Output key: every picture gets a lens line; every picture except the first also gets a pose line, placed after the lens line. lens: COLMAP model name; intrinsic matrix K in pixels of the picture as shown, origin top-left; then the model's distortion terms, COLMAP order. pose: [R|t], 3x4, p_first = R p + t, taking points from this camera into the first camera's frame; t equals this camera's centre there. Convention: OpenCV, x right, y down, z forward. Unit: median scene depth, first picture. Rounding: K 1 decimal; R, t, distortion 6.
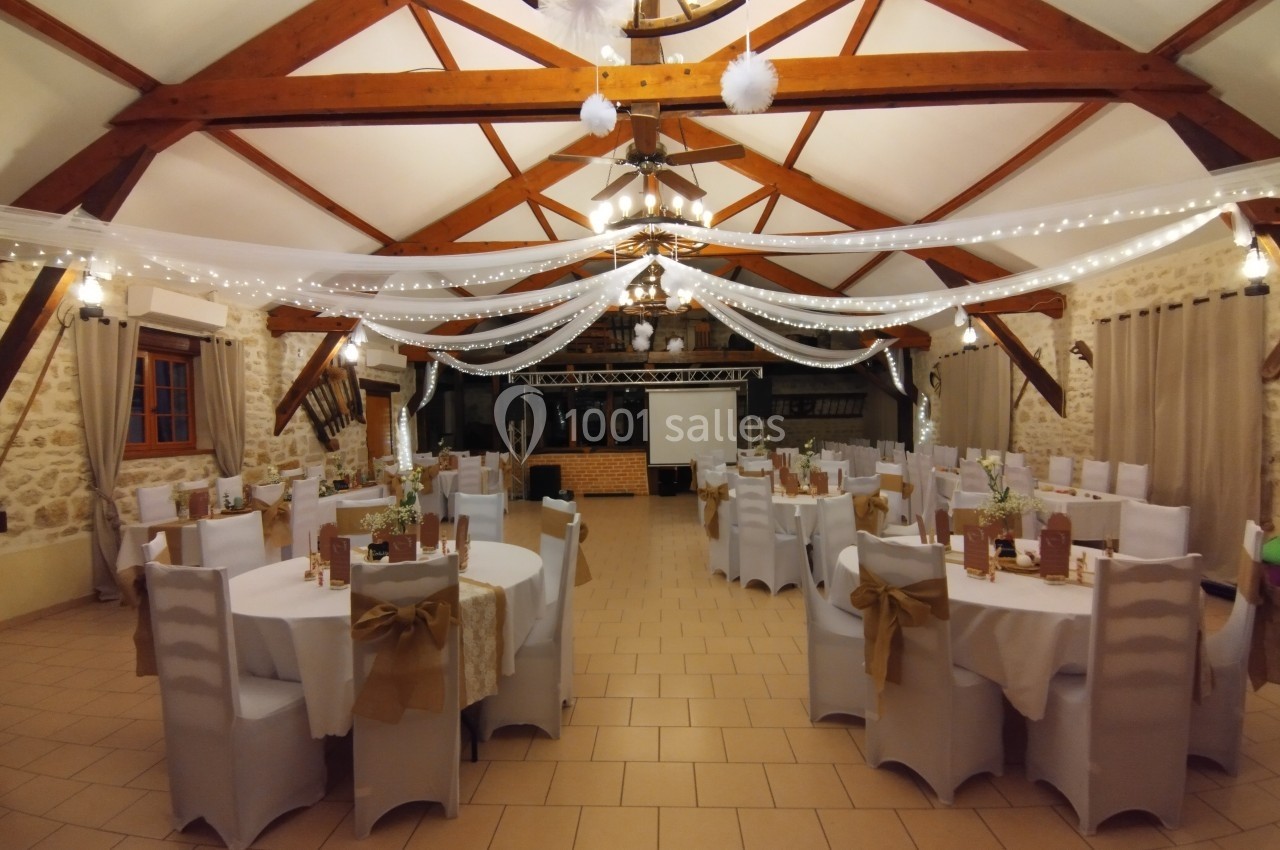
lens RADIAL K [[556.4, 0, 640.0], [0, 556.4, 425.0], [0, 0, 1]] dist [-0.000607, -0.000066]
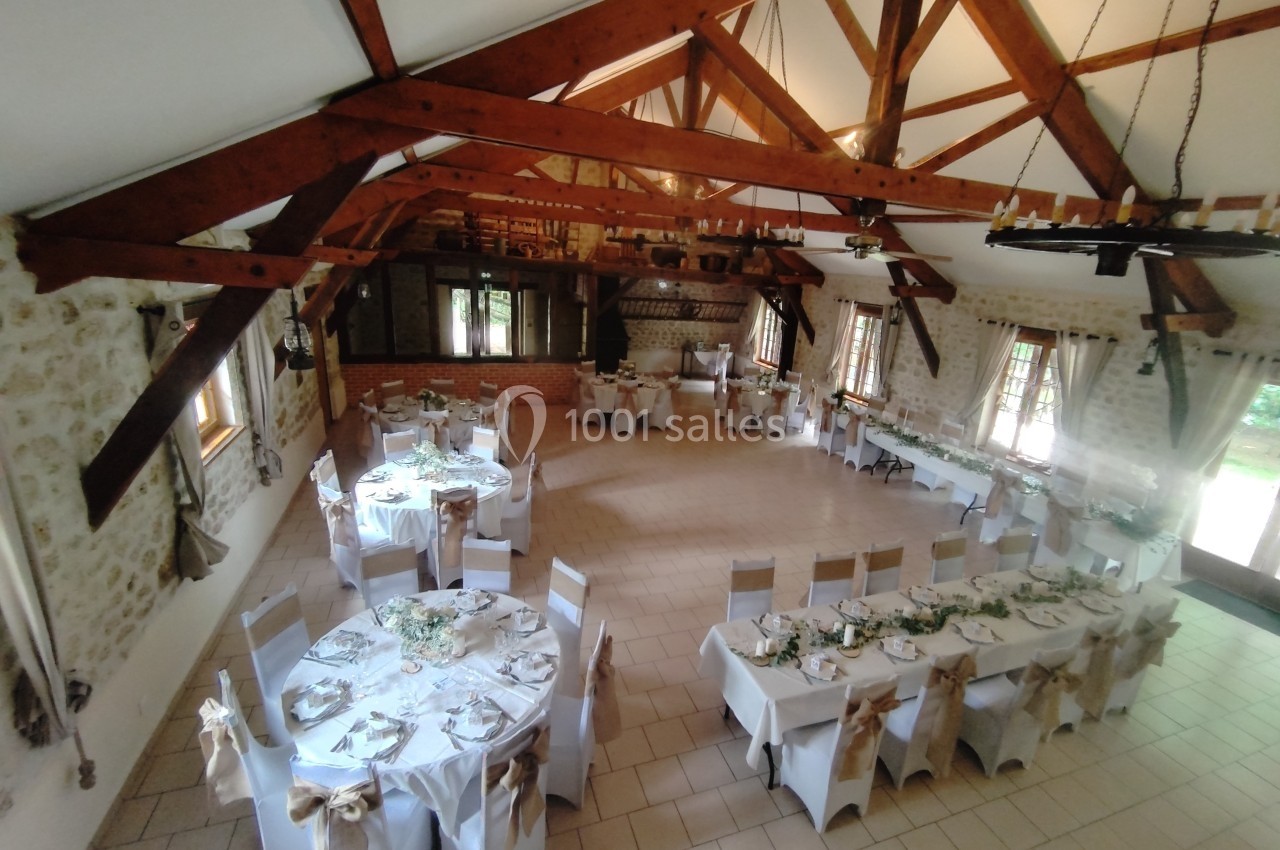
lens RADIAL K [[556.4, 0, 640.0], [0, 556.4, 425.0], [0, 0, 1]] dist [-0.000607, -0.000066]
pose [[0.918460, -0.020207, 0.394997, -0.459097], [-0.097019, 0.956671, 0.274534, -0.203768], [-0.383429, -0.290471, 0.876703, 0.020911]]
